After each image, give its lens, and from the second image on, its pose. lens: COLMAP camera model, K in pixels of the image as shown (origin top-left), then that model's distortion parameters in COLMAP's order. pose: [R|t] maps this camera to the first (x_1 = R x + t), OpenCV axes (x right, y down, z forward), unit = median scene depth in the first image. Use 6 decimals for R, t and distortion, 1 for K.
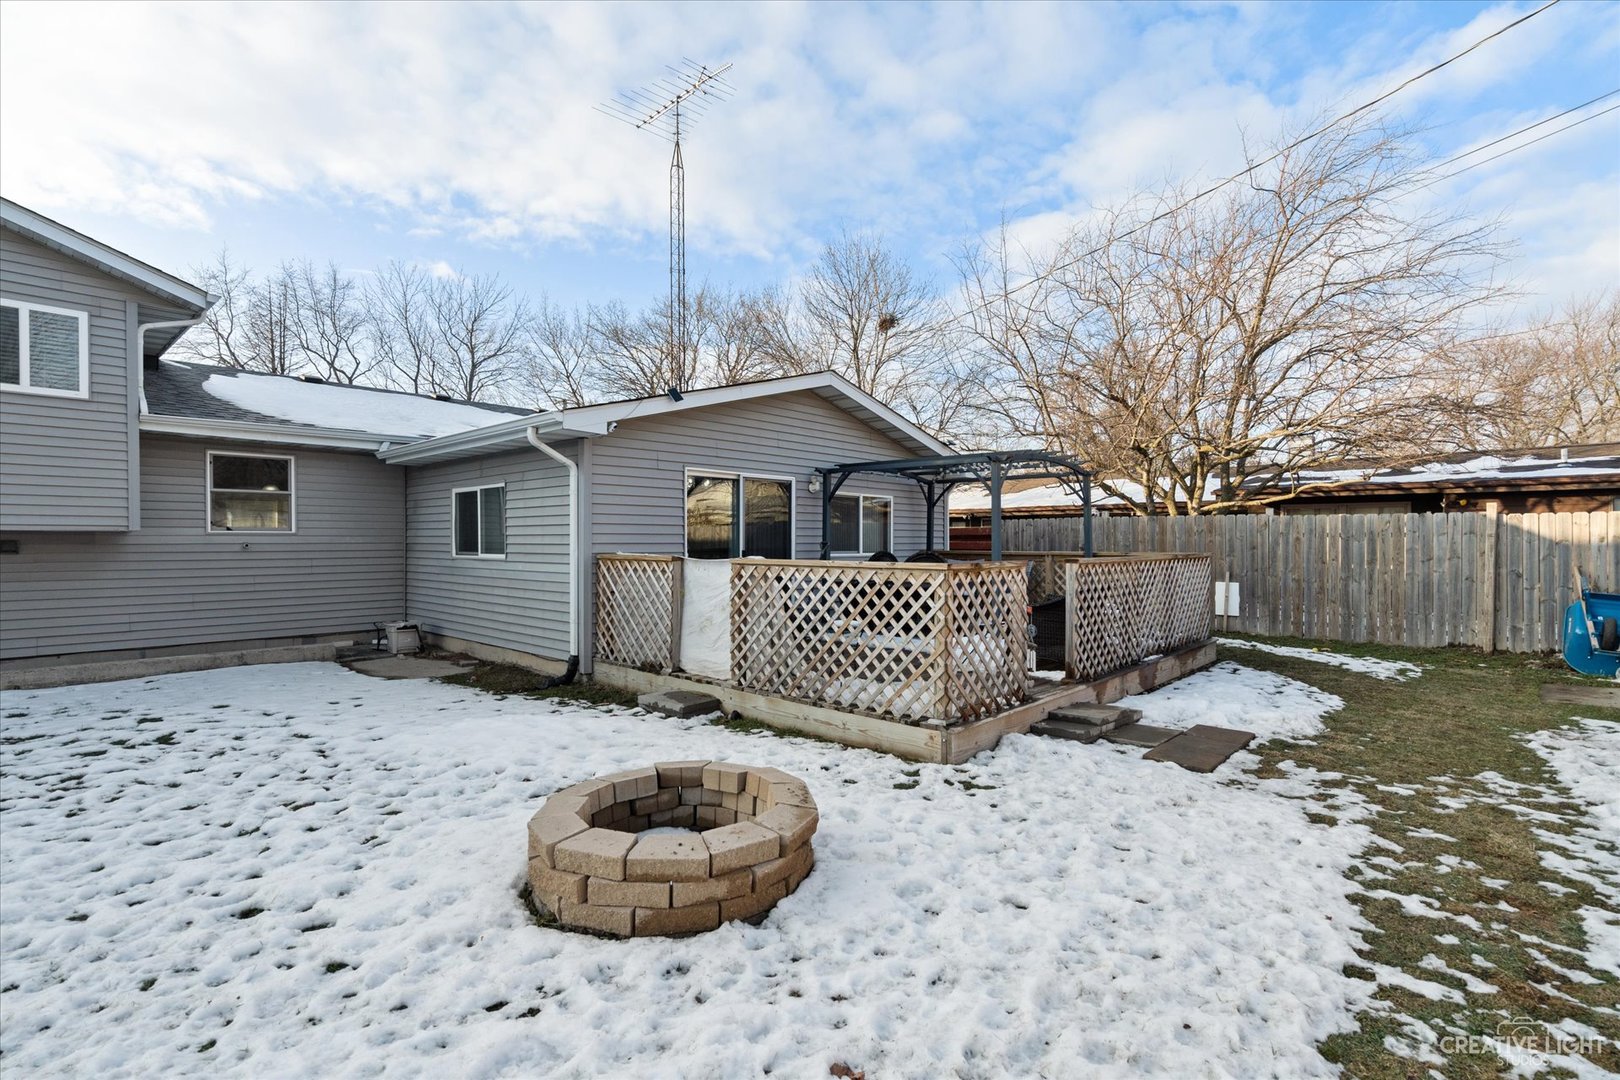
lens RADIAL K [[753.1, 0, 805.2], [0, 753.1, 543.7], [0, 0, 1]] dist [0.001096, -0.000870]
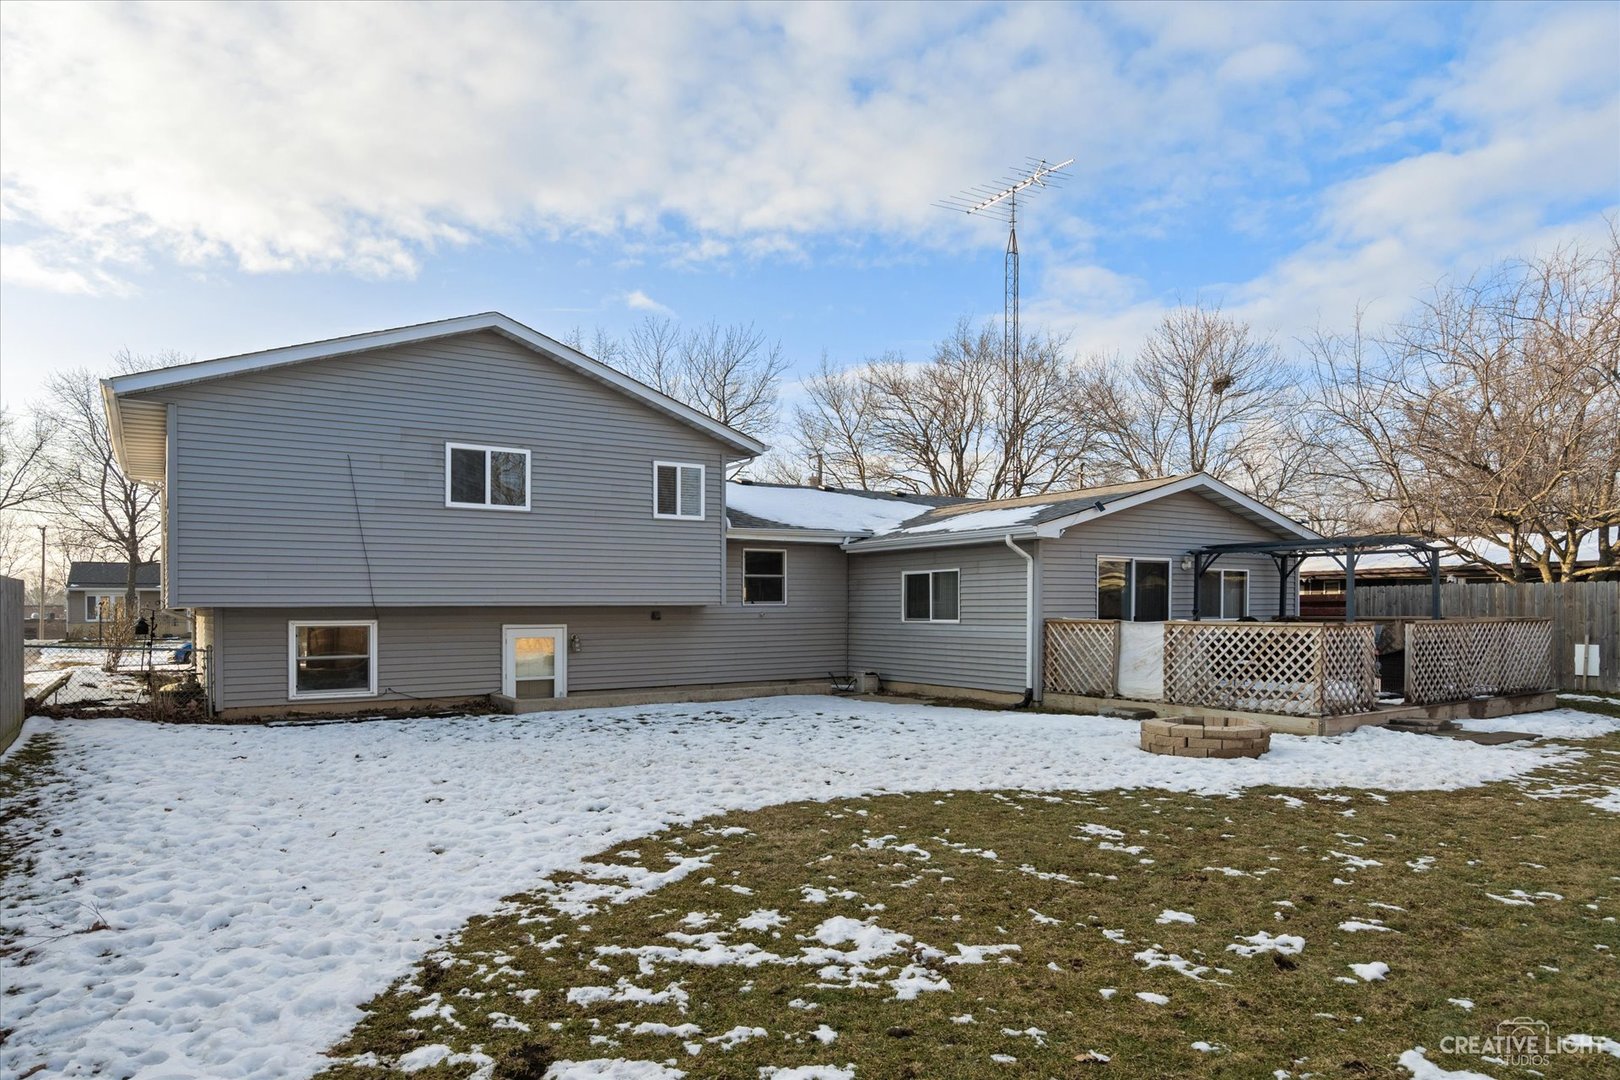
lens RADIAL K [[983.8, 0, 803.2], [0, 983.8, 624.7], [0, 0, 1]] dist [0.008029, 0.002923]
pose [[0.969891, -0.001639, -0.243535, -0.213478], [0.005180, 0.999890, 0.013900, -0.003373], [0.243485, -0.014743, 0.969793, -0.760889]]
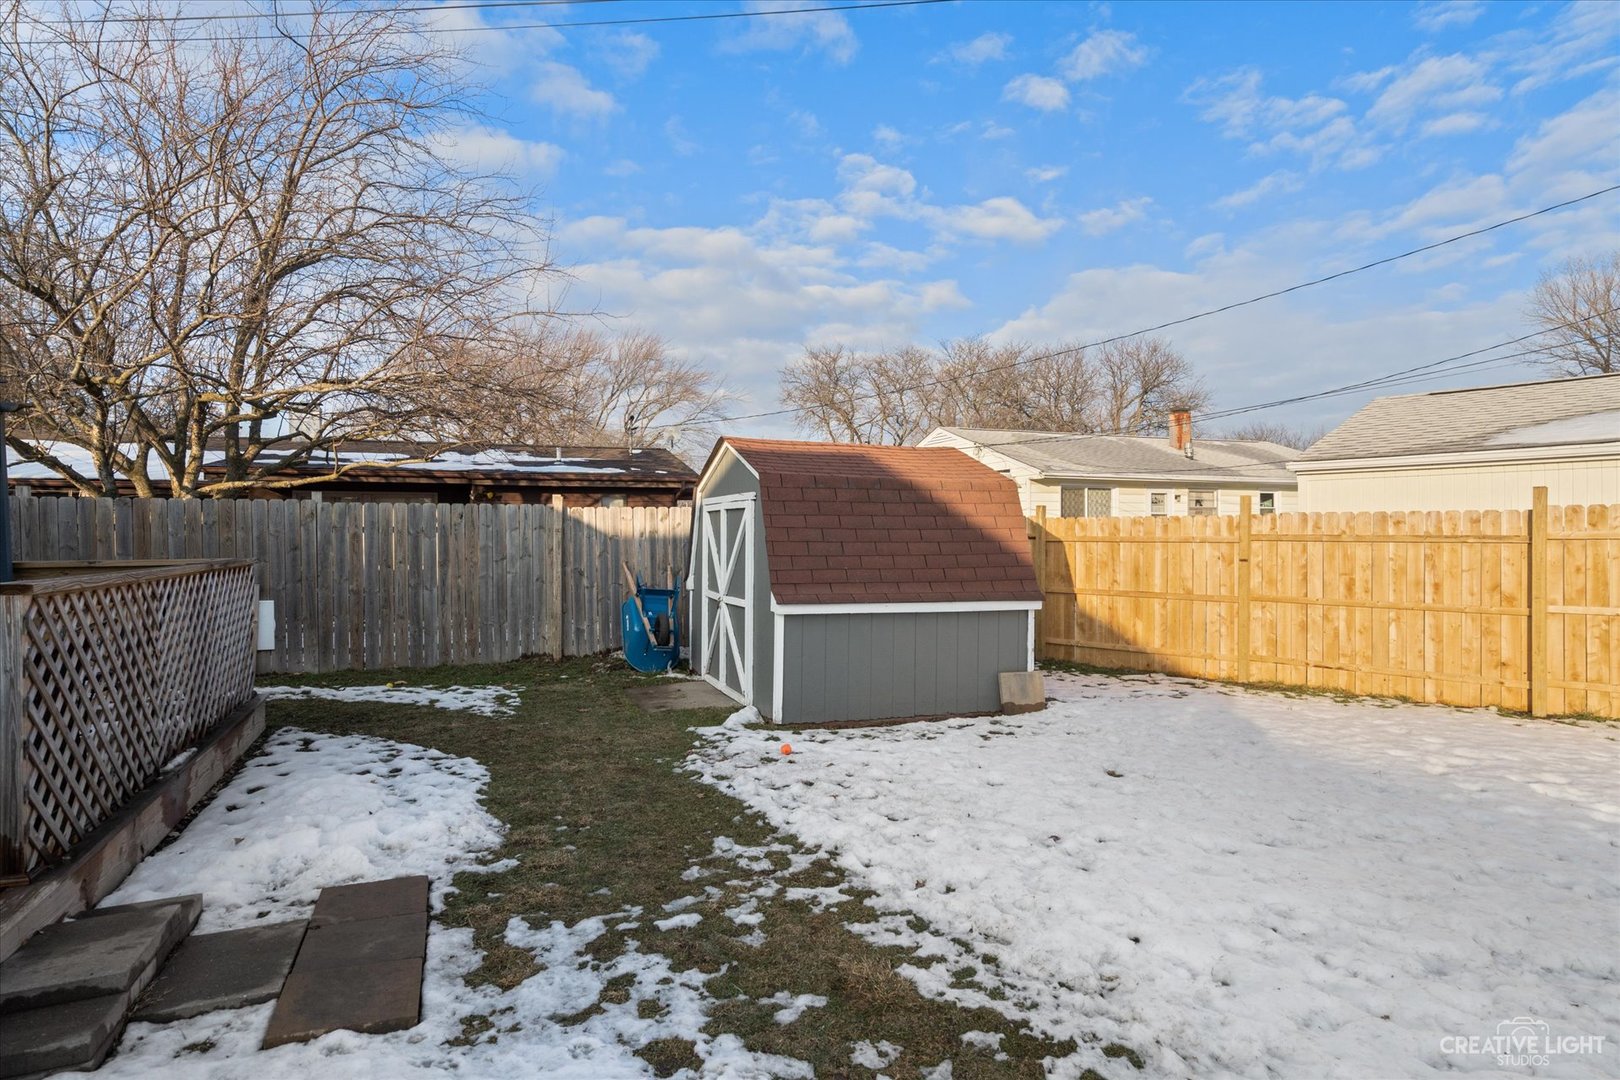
lens RADIAL K [[898.0, 0, 804.7], [0, 898.0, 542.7], [0, 0, 1]] dist [0.007366, 0.000120]
pose [[0.431934, -0.011089, 0.901837, 0.063404], [0.009954, 0.999922, 0.007528, -0.001370], [-0.901850, 0.005725, 0.432011, 0.261035]]
